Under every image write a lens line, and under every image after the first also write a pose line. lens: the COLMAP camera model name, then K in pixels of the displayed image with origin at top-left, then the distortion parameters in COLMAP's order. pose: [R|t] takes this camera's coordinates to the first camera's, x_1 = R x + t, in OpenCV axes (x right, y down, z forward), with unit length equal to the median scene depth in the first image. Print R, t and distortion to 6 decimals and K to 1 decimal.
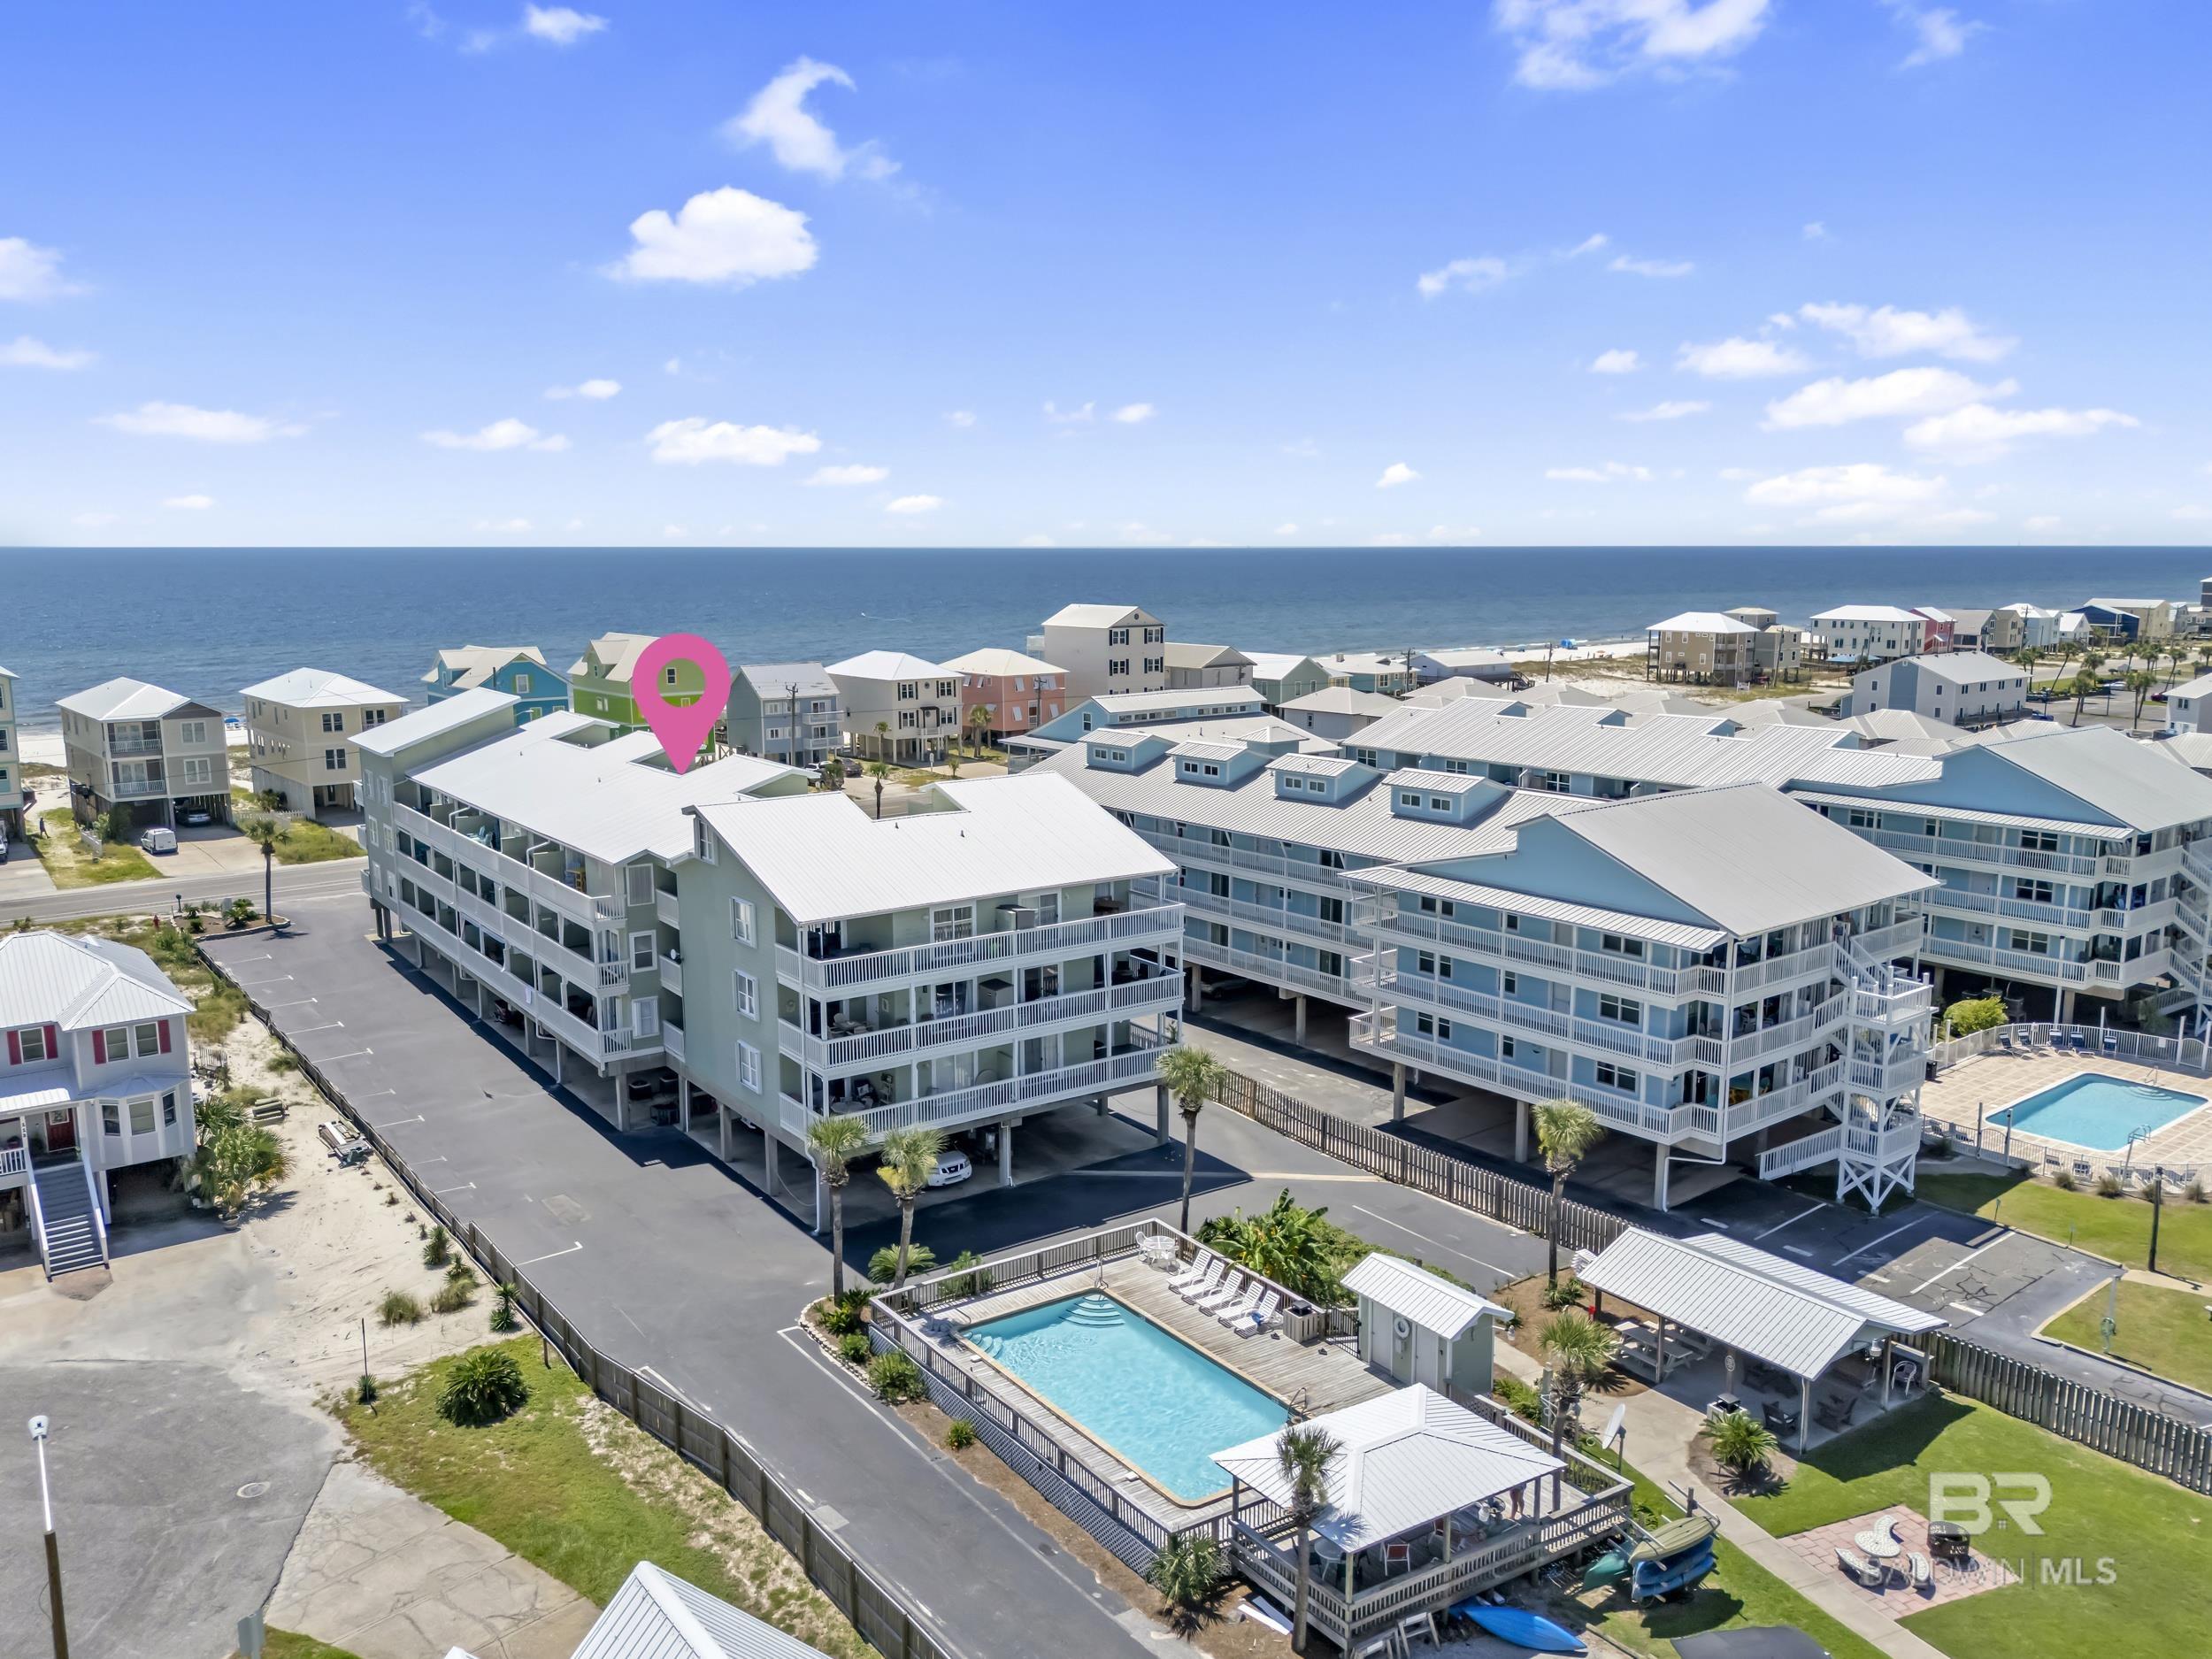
lens RADIAL K [[1760.8, 0, 1106.0], [0, 1760.8, 829.5], [0, 0, 1]] dist [0.104707, -0.107868]
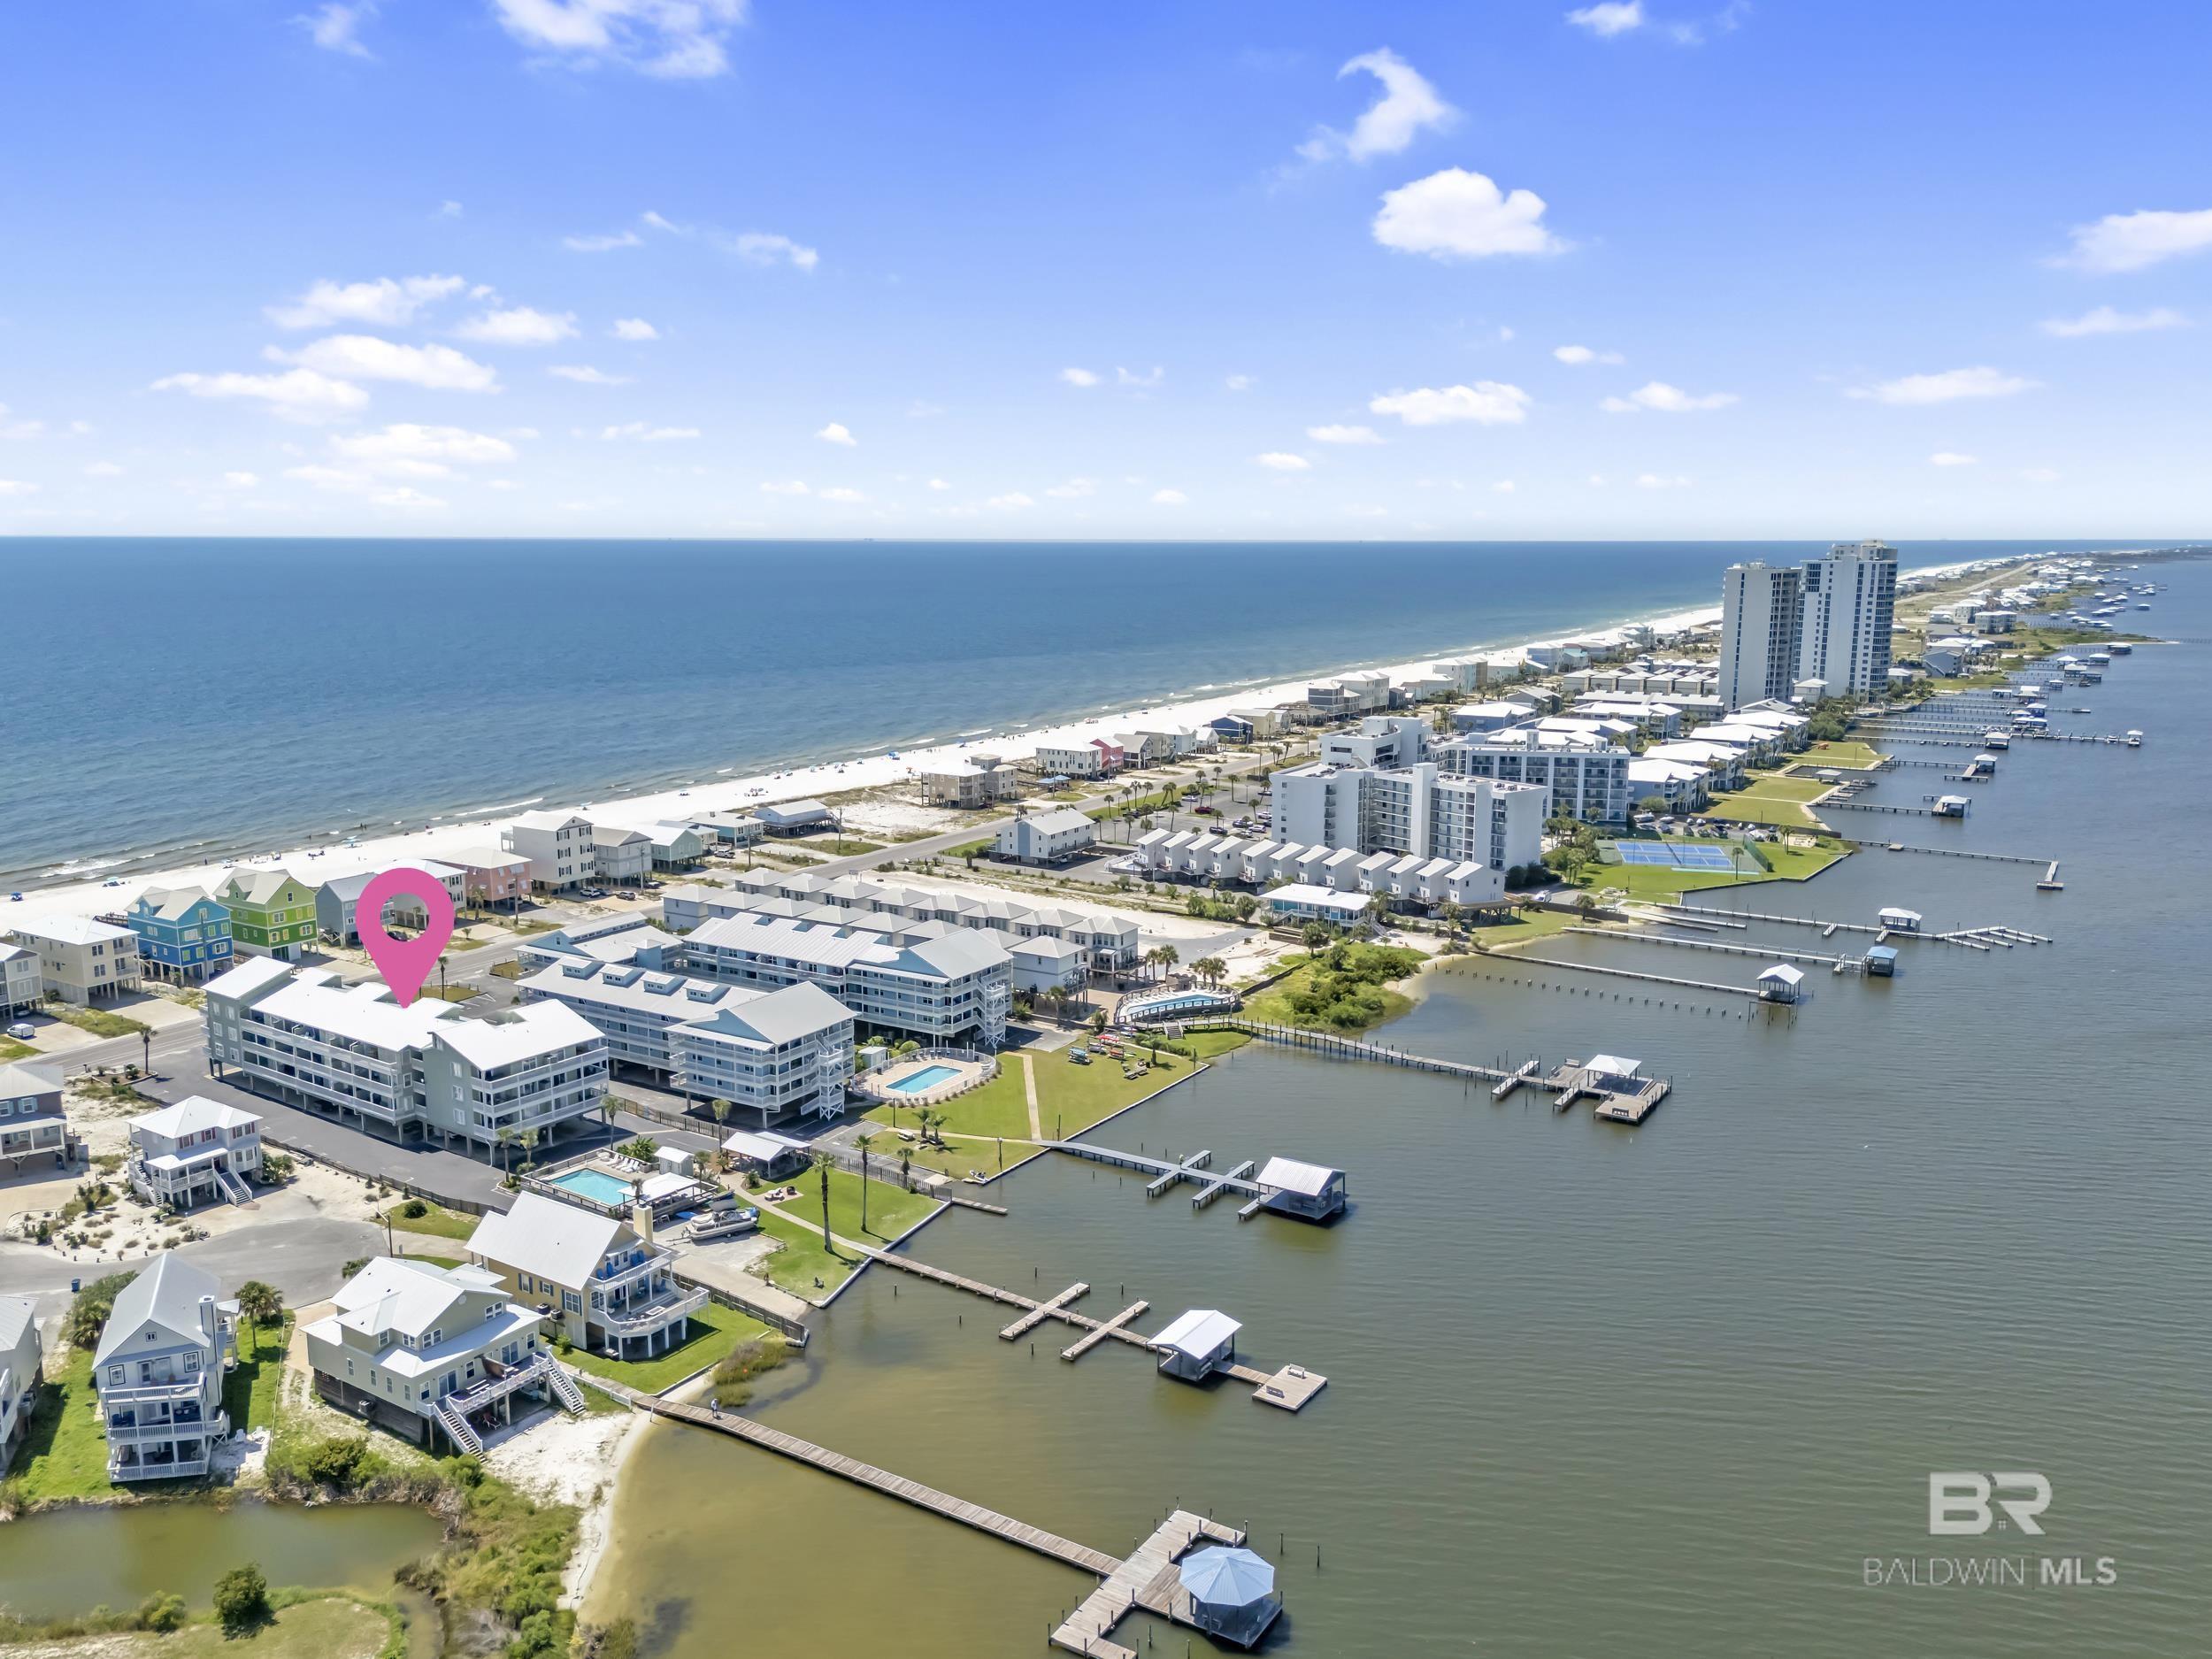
lens RADIAL K [[1760.8, 0, 1106.0], [0, 1760.8, 829.5], [0, 0, 1]] dist [0.104707, -0.107868]
pose [[0.950218, -0.056559, 0.306408, -0.057568], [0.054572, 0.998396, 0.015056, -0.340884], [-0.306768, 0.002415, 0.951781, -2.238136]]
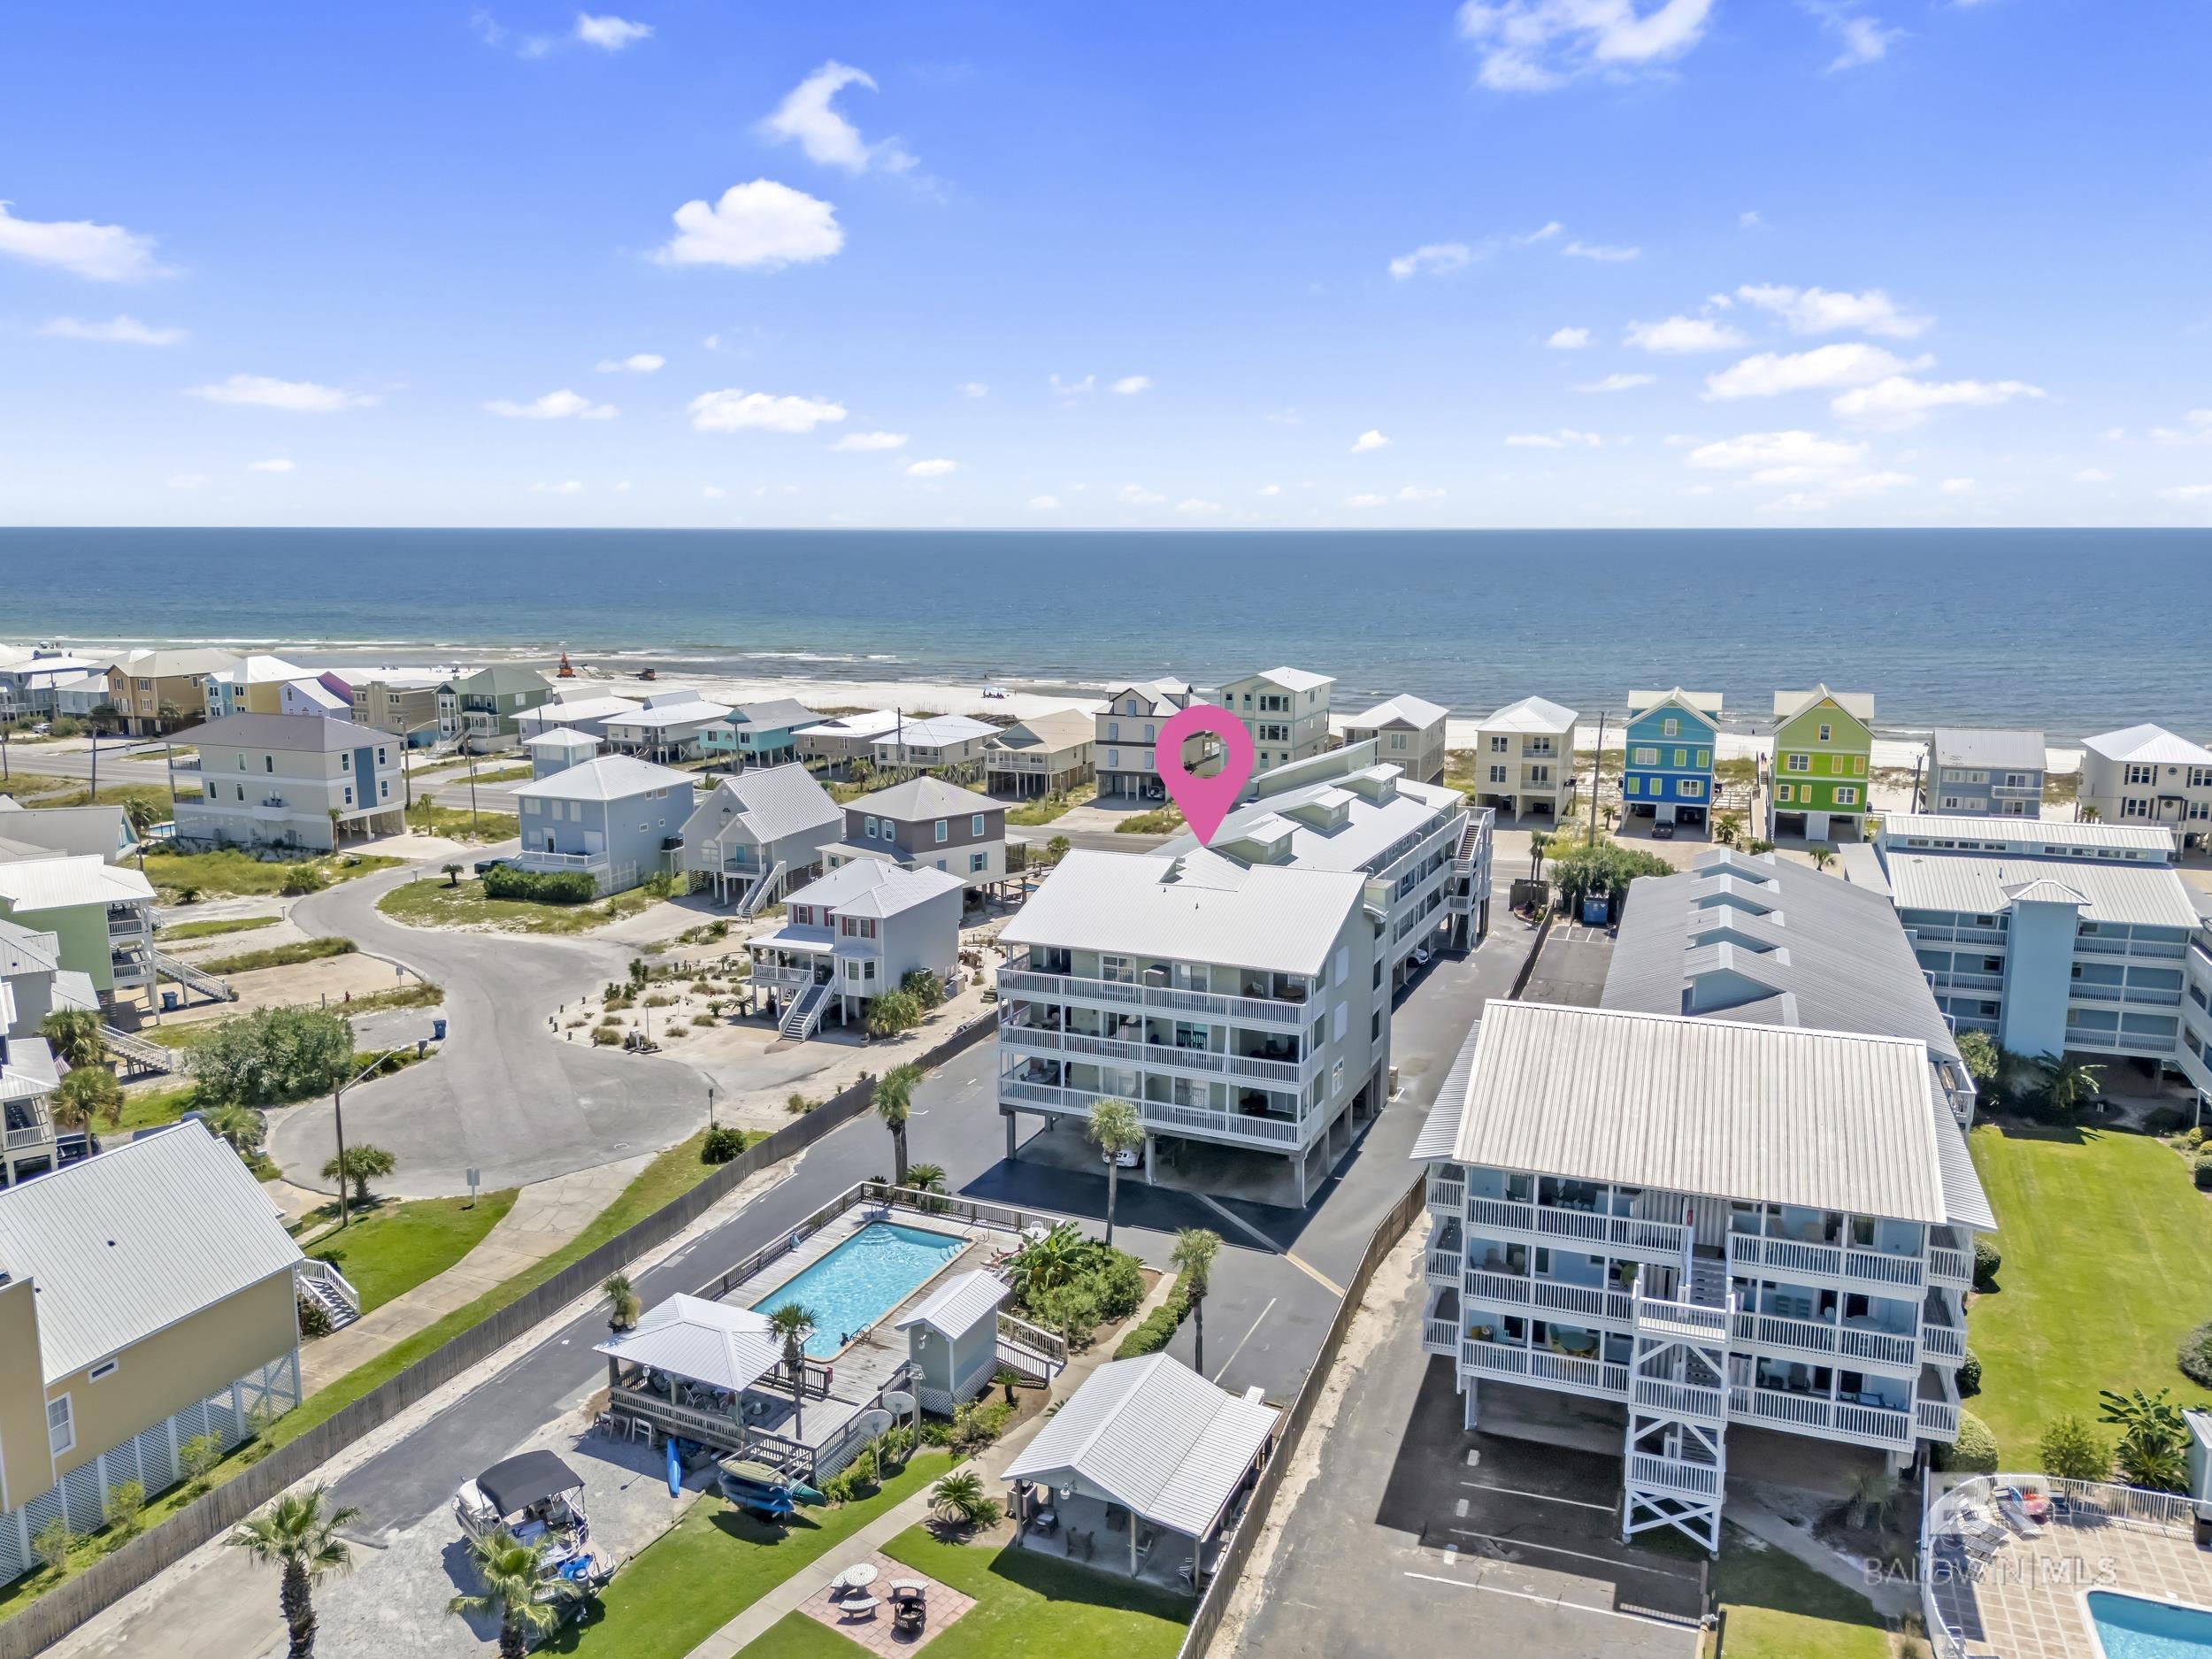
lens RADIAL K [[1760.8, 0, 1106.0], [0, 1760.8, 829.5], [0, 0, 1]] dist [0.104707, -0.107868]
pose [[0.473506, 0.158833, -0.866351, 0.995149], [-0.138209, 0.984820, 0.105014, -0.180316], [0.869879, 0.070012, 0.488270, 0.327699]]
